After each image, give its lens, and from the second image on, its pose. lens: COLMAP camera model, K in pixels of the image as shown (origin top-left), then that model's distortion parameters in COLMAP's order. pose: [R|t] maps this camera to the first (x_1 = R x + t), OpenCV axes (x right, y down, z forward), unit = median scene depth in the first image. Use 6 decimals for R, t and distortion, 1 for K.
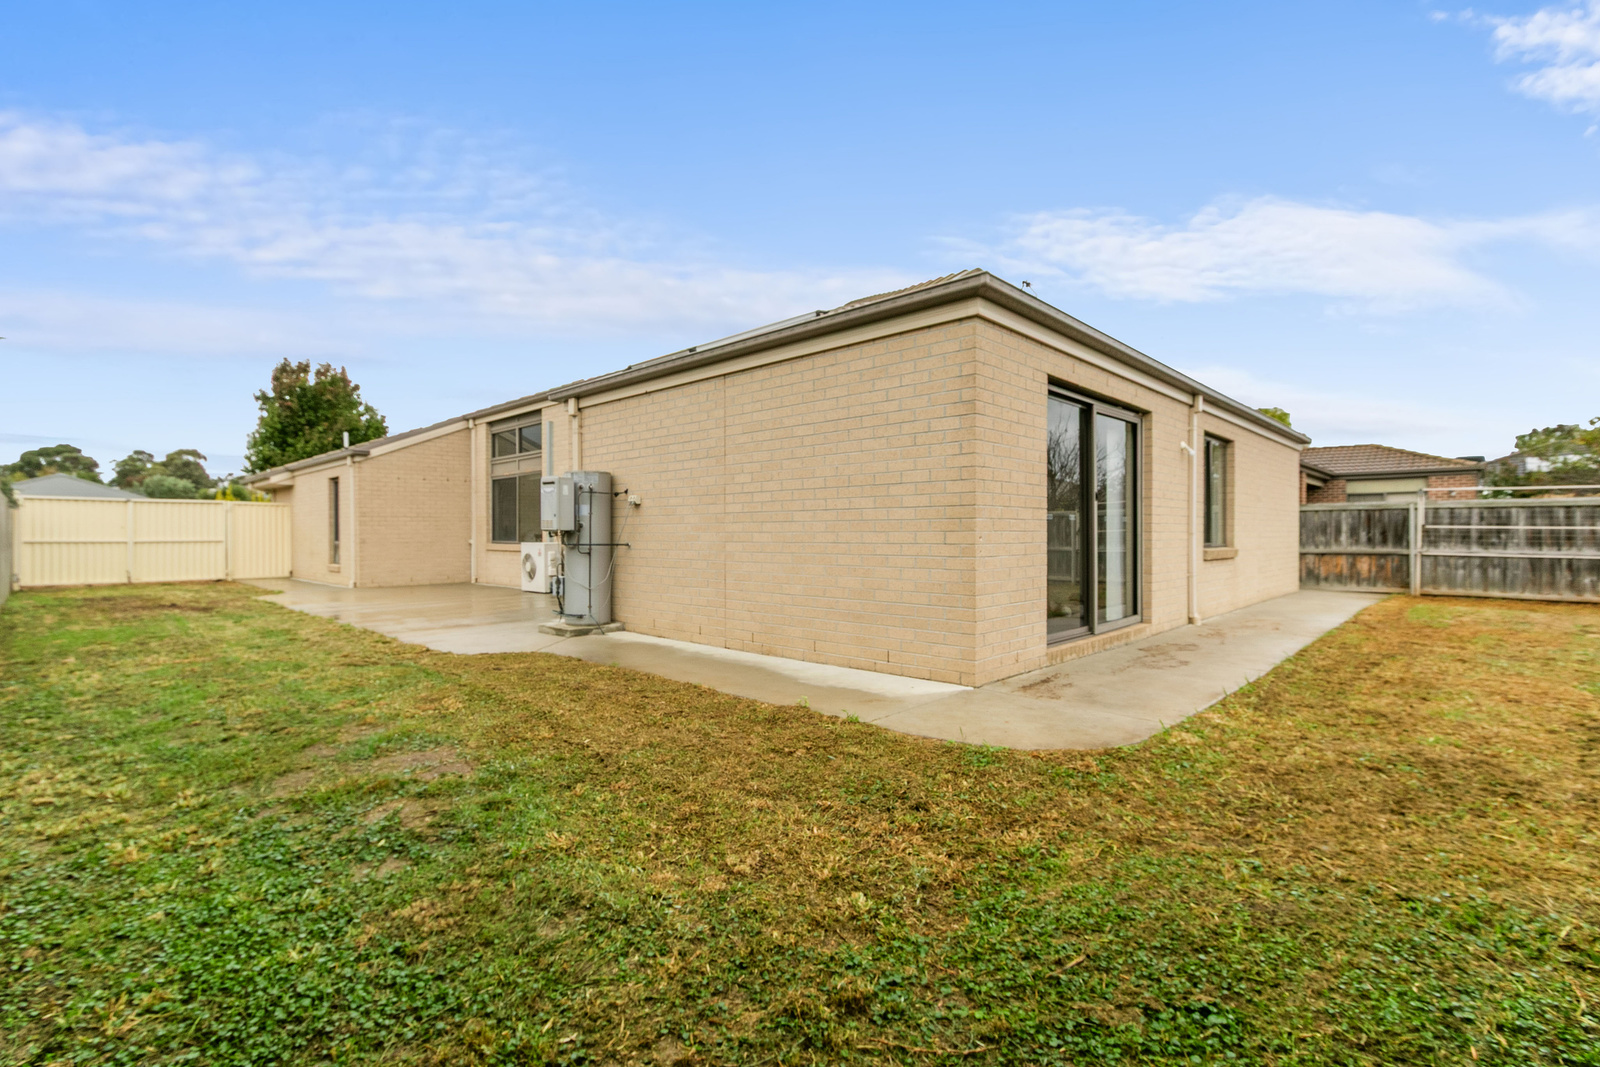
lens RADIAL K [[736.6, 0, 775.5], [0, 736.6, 542.9], [0, 0, 1]] dist [0.009421, -0.001641]
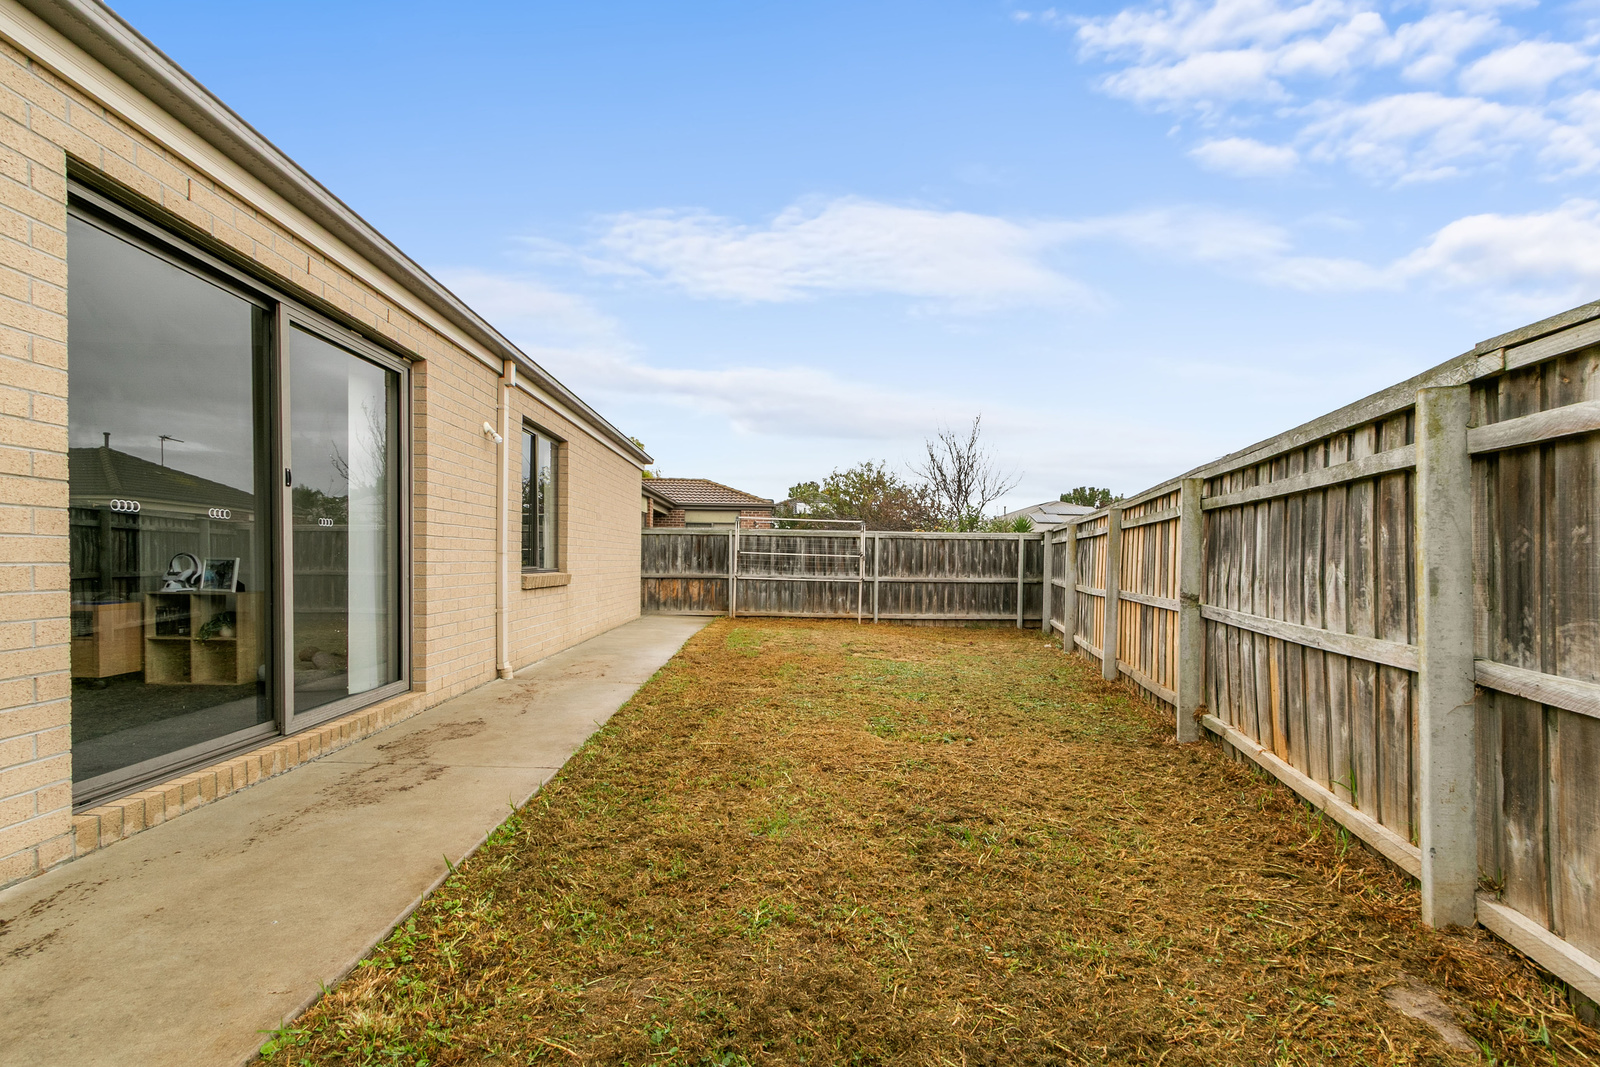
lens RADIAL K [[736.6, 0, 802.0], [0, 736.6, 547.0], [0, 0, 1]] dist [0.009421, -0.001641]
pose [[0.690941, 0.025483, 0.722462, 0.179386], [-0.007032, 0.999568, -0.028532, -0.000360], [-0.722877, 0.014633, 0.690822, 0.211424]]
